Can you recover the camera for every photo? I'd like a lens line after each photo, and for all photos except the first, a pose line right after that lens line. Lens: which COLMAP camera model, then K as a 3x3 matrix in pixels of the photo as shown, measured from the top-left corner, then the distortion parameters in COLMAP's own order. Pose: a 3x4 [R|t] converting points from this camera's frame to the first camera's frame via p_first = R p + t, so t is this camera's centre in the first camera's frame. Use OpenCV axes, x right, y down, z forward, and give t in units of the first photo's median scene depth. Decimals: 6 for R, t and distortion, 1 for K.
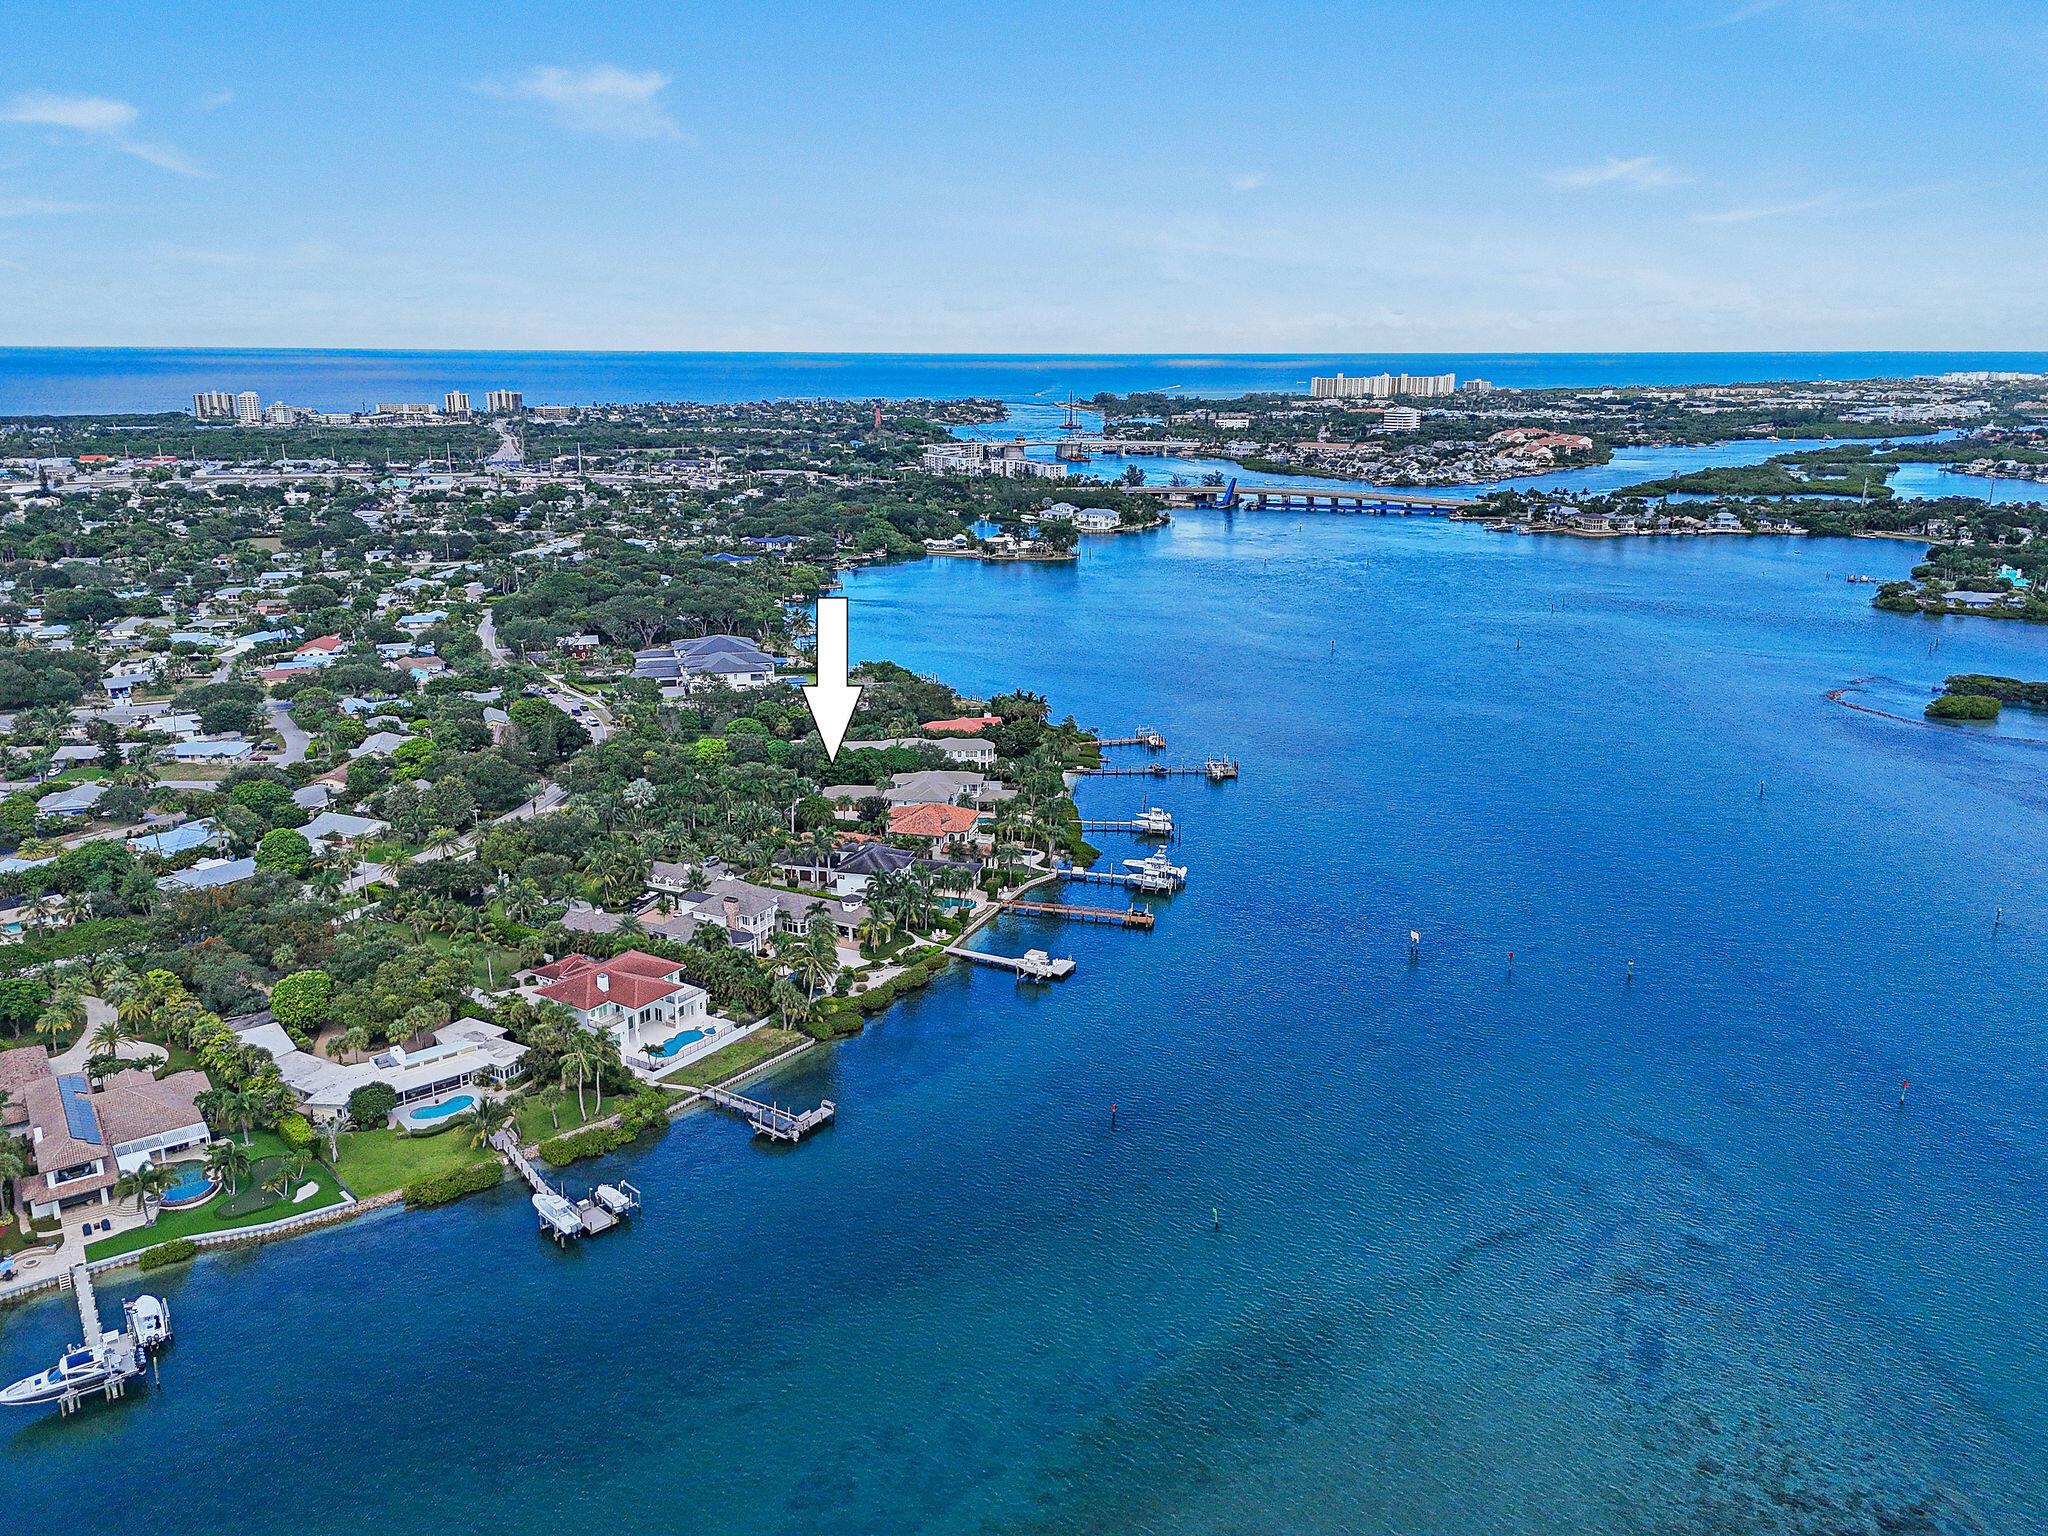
lens RADIAL K [[1517.9, 0, 1013.8], [0, 1517.9, 774.7], [0, 0, 1]] dist [0.070221, -0.056215]
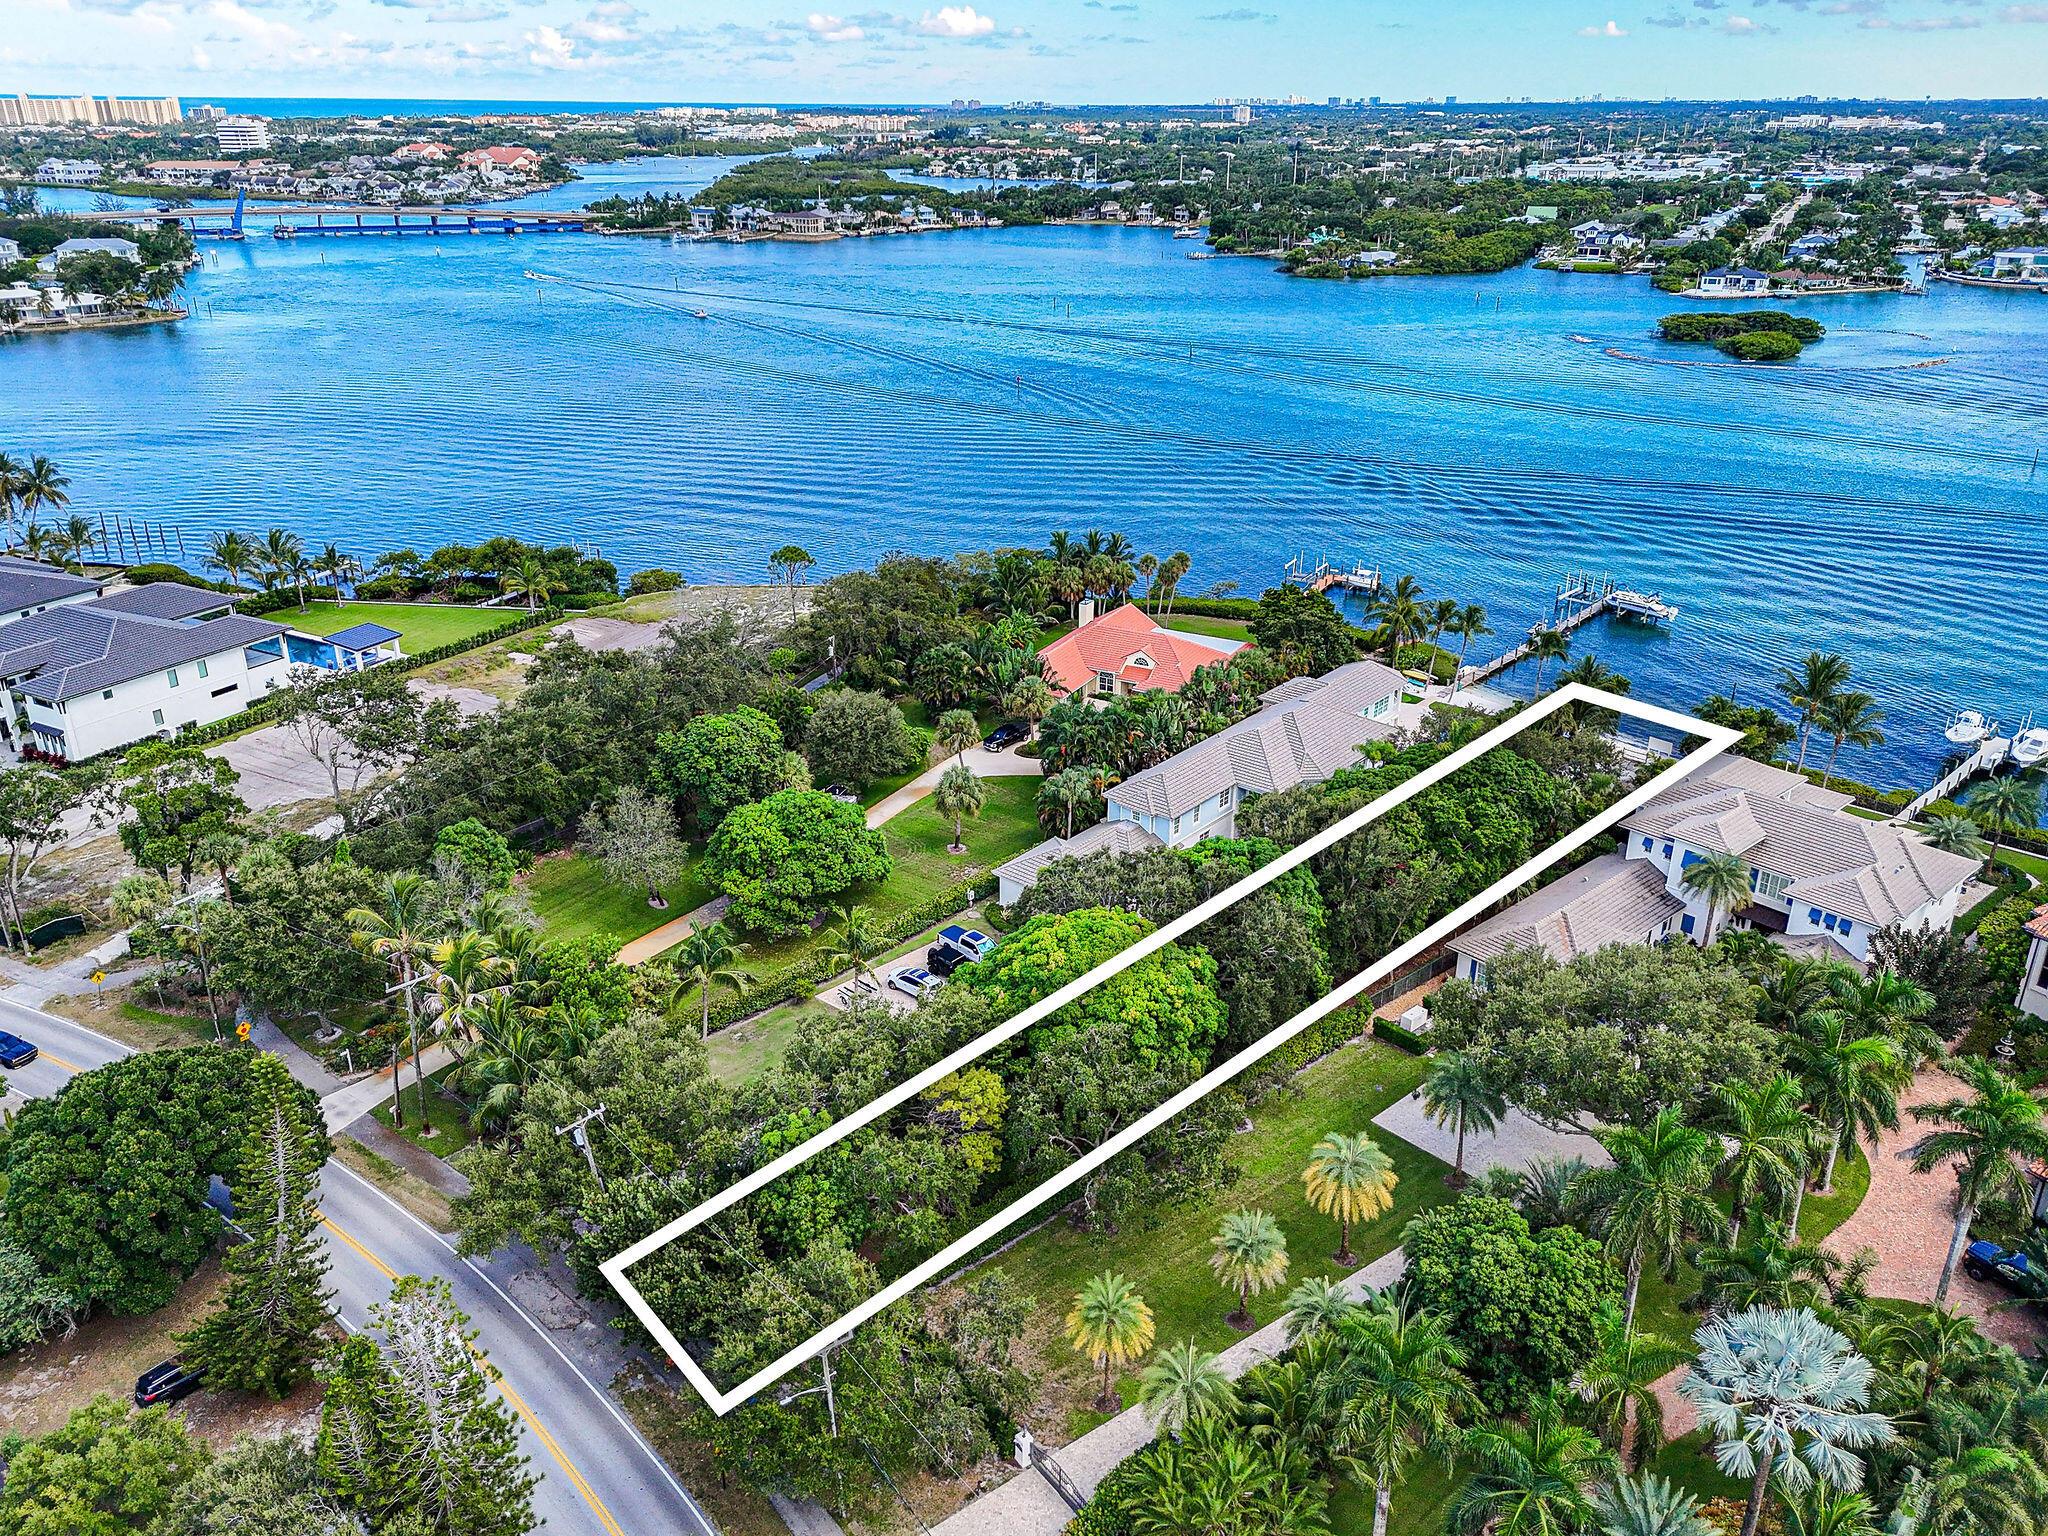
lens RADIAL K [[1517.9, 0, 1024.8], [0, 1517.9, 748.5], [0, 0, 1]] dist [0.070221, -0.056215]
pose [[0.689480, -0.281760, 0.667254, -0.139660], [0.194300, 0.959419, 0.204360, -0.039849], [-0.697757, -0.011255, 0.716247, 0.321041]]
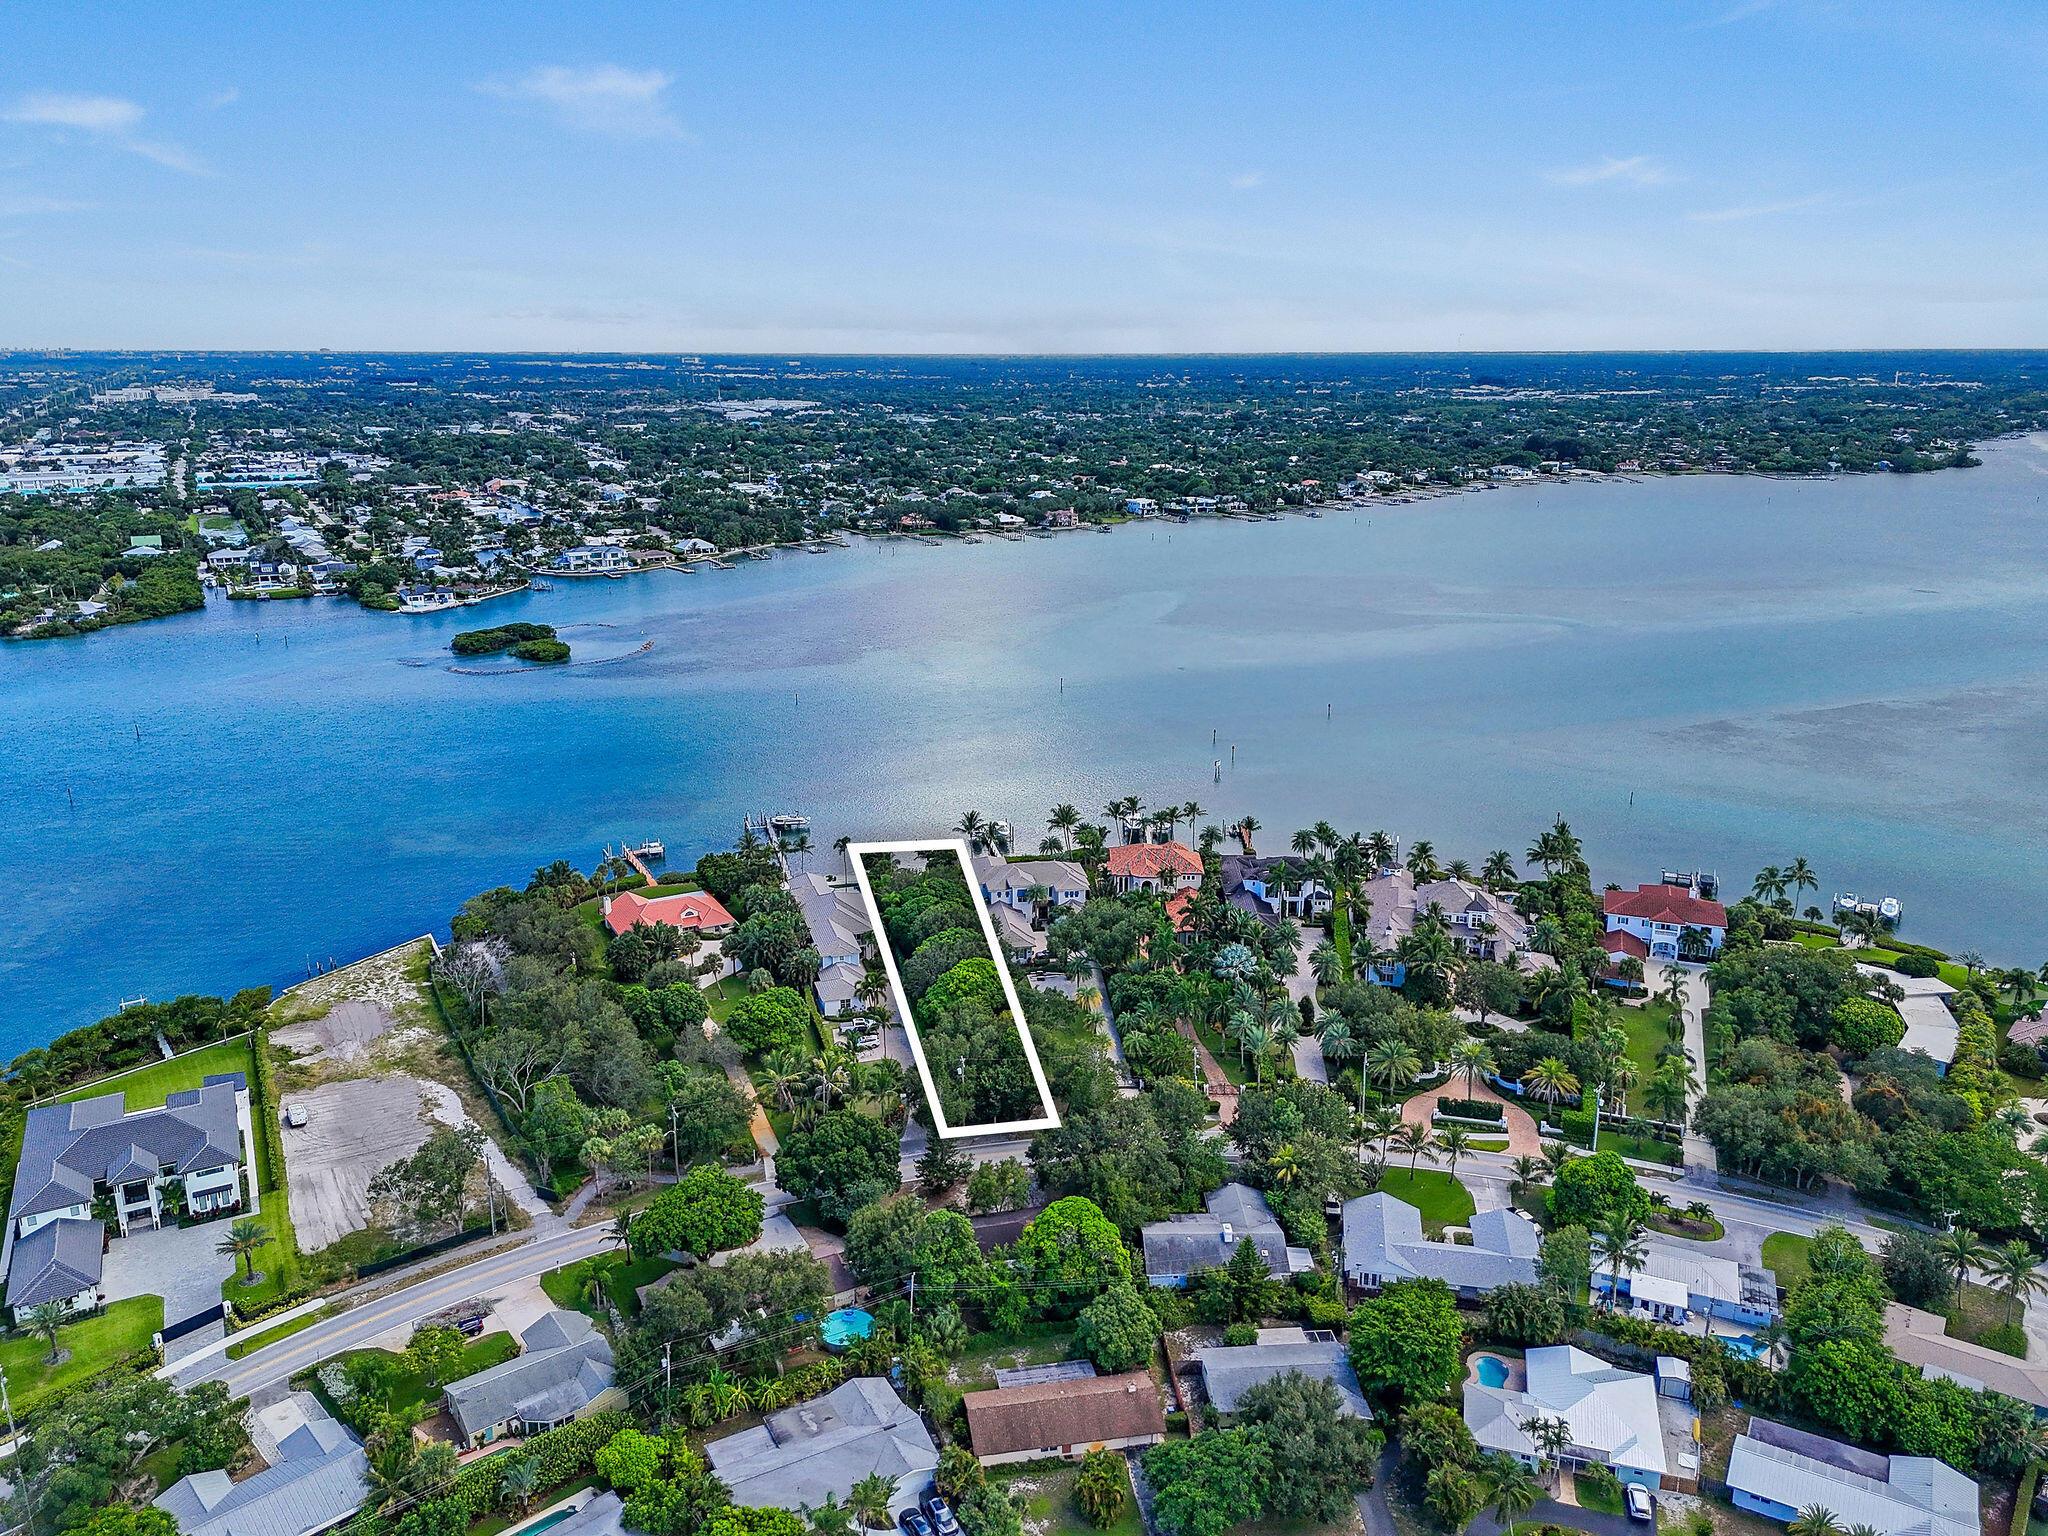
lens RADIAL K [[1517.9, 0, 1032.8], [0, 1517.9, 786.4], [0, 0, 1]] dist [0.070221, -0.056215]
pose [[-0.239066, -0.270094, 0.932683, -0.306309], [0.263562, 0.906424, 0.330047, -0.116550], [-0.934549, 0.324723, -0.145508, 0.404788]]
